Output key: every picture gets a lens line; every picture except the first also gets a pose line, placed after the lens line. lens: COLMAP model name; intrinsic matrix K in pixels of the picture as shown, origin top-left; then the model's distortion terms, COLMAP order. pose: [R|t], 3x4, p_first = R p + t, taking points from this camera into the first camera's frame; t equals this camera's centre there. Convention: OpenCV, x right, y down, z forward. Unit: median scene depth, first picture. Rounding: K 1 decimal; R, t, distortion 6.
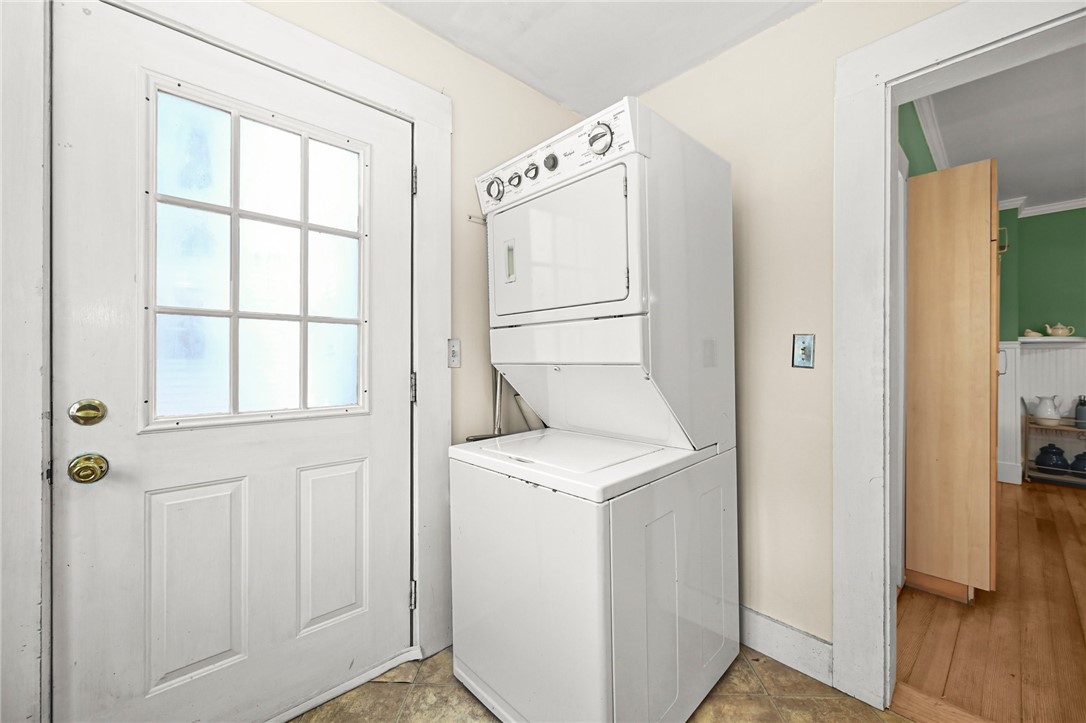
lens RADIAL K [[439.3, 0, 540.9], [0, 439.3, 359.3], [0, 0, 1]] dist [-0.001018, -0.000098]
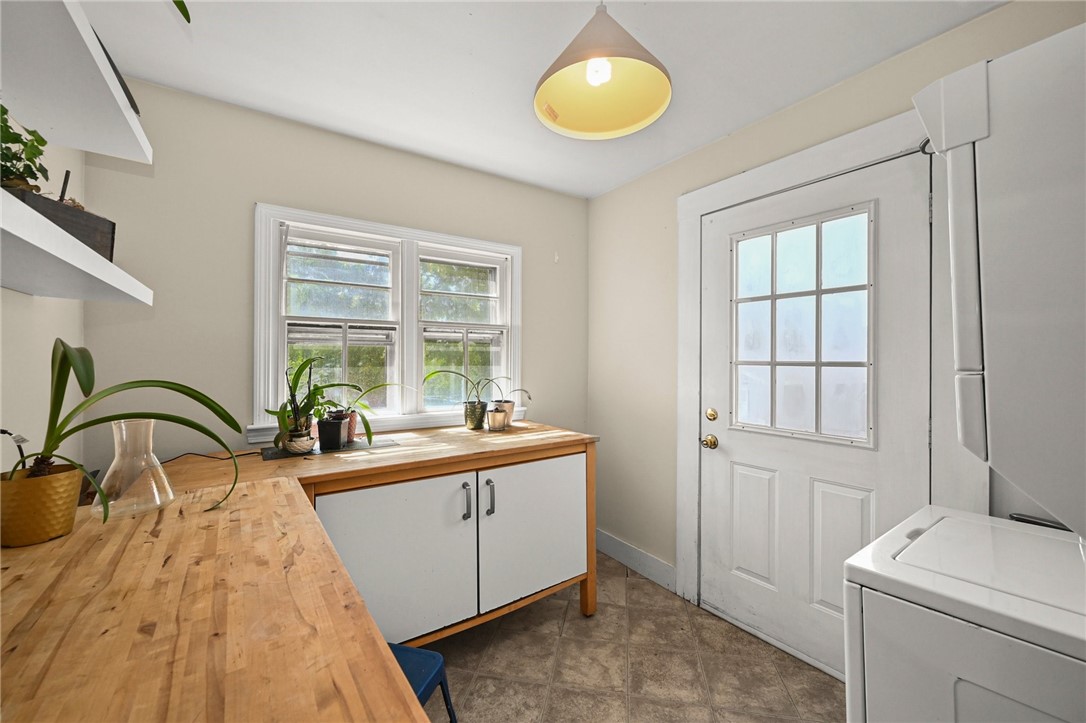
lens RADIAL K [[439.3, 0, 540.9], [0, 439.3, 359.3], [0, 0, 1]] dist [-0.001018, -0.000098]
pose [[-0.142783, -0.006011, -0.989736, 1.017296], [-0.004872, 0.999974, -0.005371, -0.112785], [0.989742, 0.004055, -0.142808, 0.444836]]
